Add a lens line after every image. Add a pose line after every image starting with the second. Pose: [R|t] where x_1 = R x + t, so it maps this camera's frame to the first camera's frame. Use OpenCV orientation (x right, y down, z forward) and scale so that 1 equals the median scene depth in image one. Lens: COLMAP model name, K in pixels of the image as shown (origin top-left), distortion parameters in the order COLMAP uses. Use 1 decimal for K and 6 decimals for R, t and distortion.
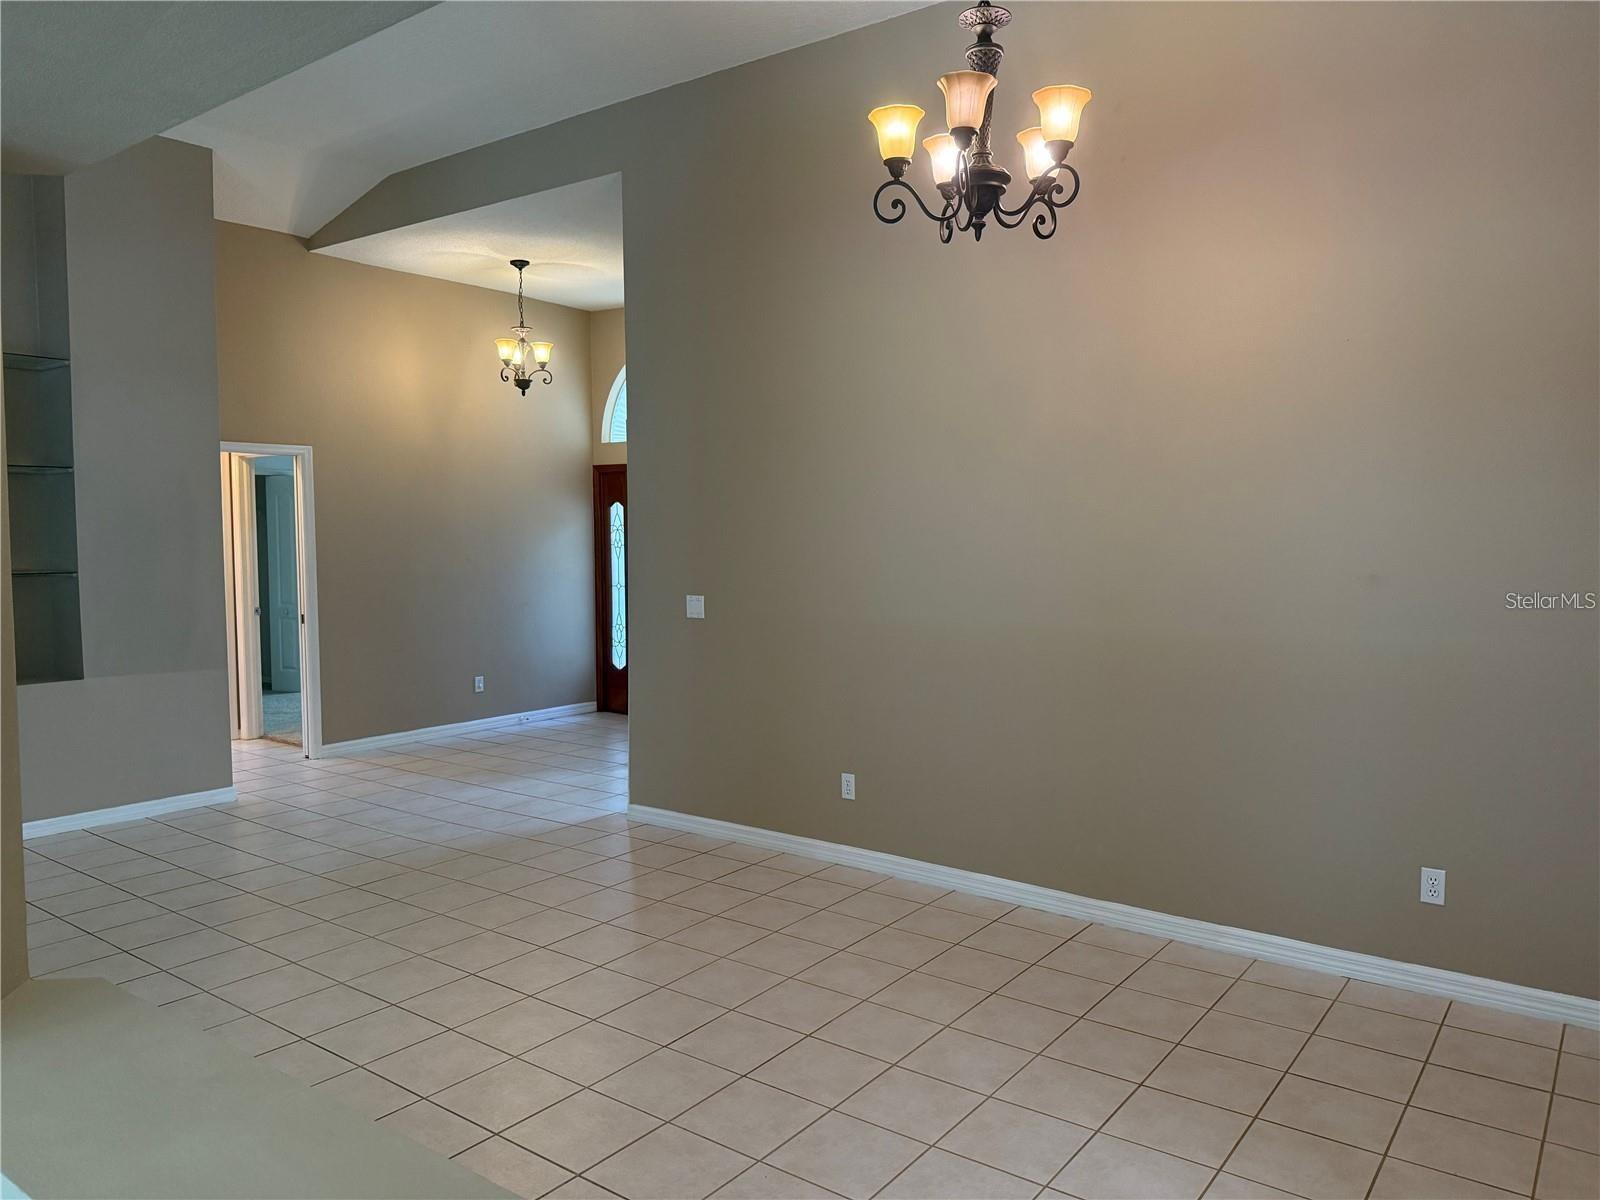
lens RADIAL K [[1141.9, 0, 800.0], [0, 1141.9, 600.0], [0, 0, 1]] dist [0.004856, -0.004219]
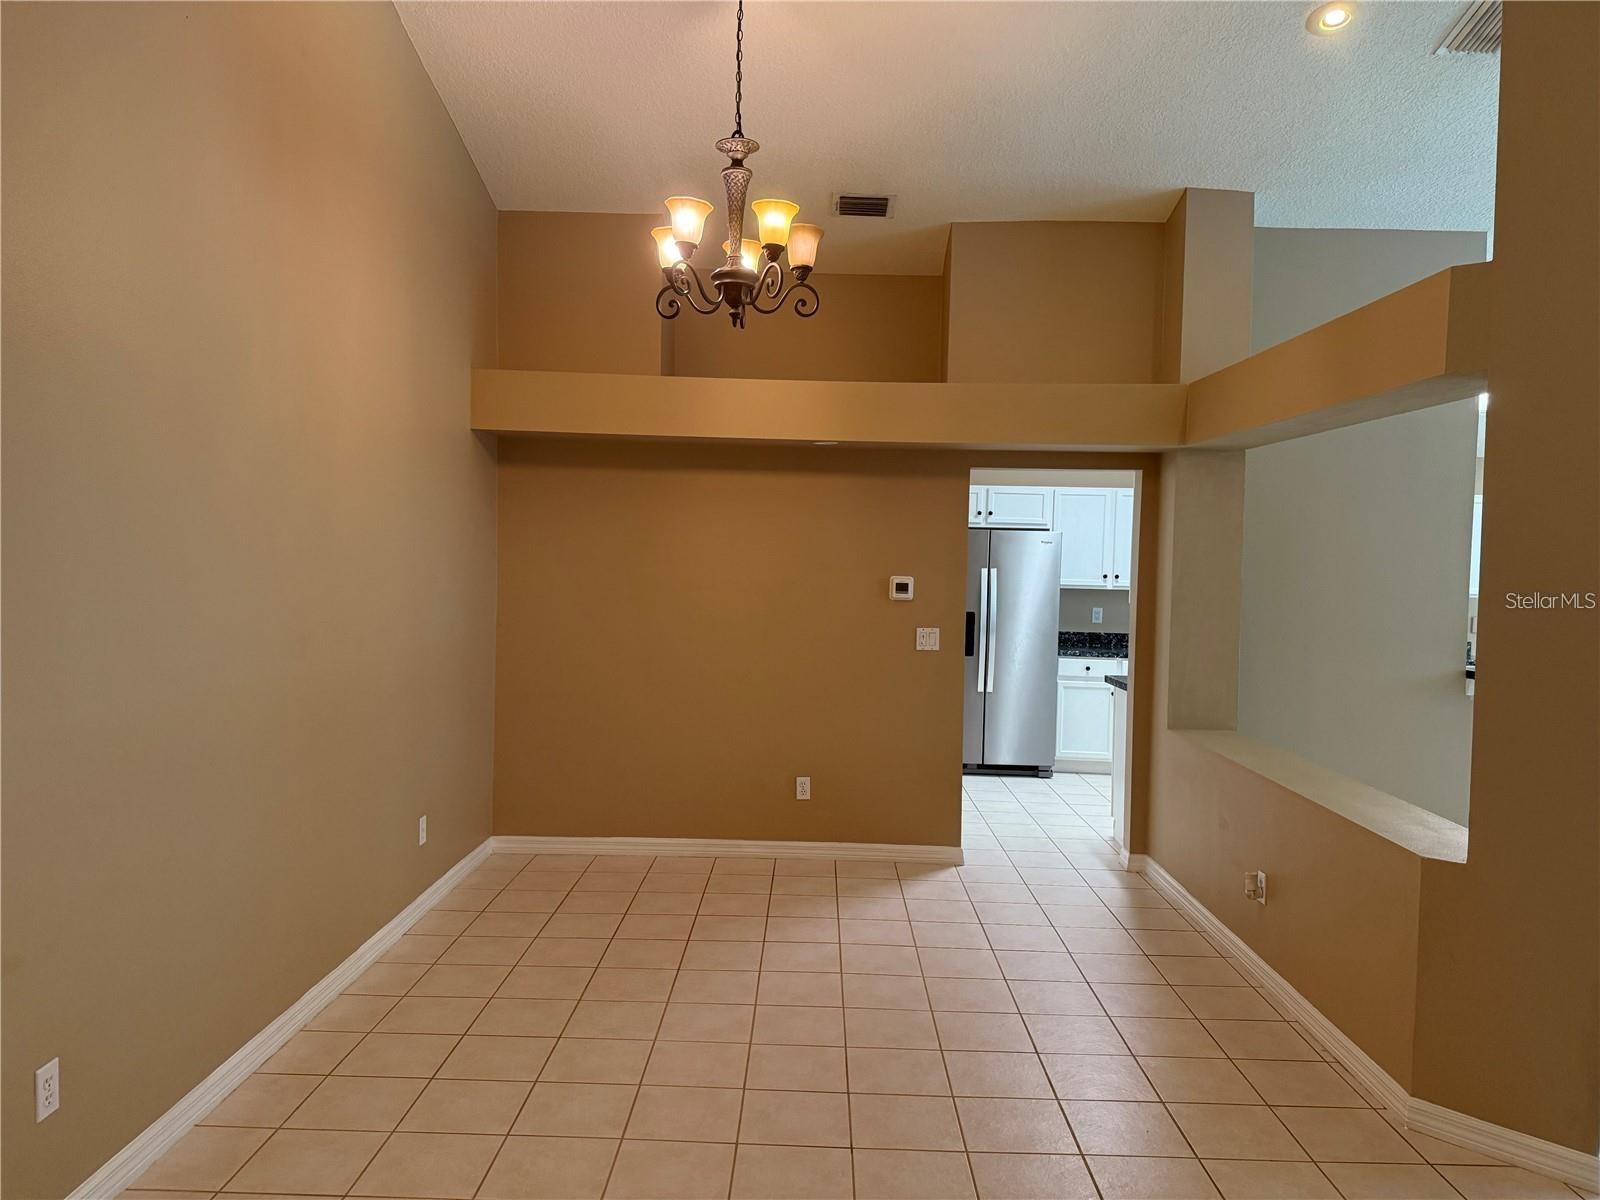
lens RADIAL K [[1141.9, 0, 800.0], [0, 1141.9, 600.0], [0, 0, 1]] dist [0.004856, -0.004219]
pose [[-0.585581, -0.047349, 0.809230, -0.866284], [0.036430, 0.995747, 0.084625, -0.120964], [-0.809795, 0.079035, -0.581365, 1.655112]]
